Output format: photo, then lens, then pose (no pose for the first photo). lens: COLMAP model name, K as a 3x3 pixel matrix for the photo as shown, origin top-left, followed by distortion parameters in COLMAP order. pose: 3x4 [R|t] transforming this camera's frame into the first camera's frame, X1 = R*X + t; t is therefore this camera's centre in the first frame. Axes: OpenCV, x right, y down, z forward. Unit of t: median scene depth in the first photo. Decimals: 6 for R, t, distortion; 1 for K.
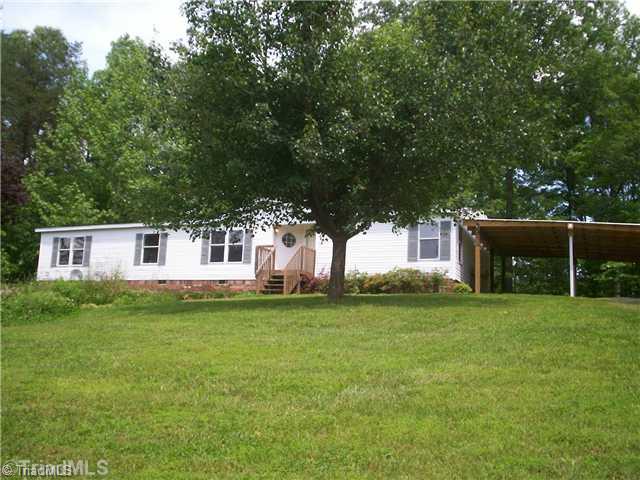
lens RADIAL K [[643.1, 0, 320.0], [0, 643.1, 240.0], [0, 0, 1]] dist [0.007390, 0.000319]
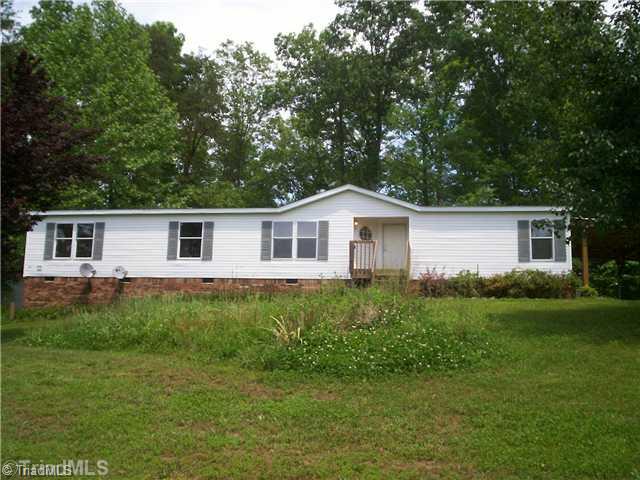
lens RADIAL K [[643.1, 0, 320.0], [0, 643.1, 240.0], [0, 0, 1]] dist [0.007390, 0.000319]
pose [[0.968138, 0.028447, 0.248797, -0.307194], [-0.028651, 0.999586, -0.002802, 0.010613], [-0.248774, -0.004416, 0.968552, 0.150883]]
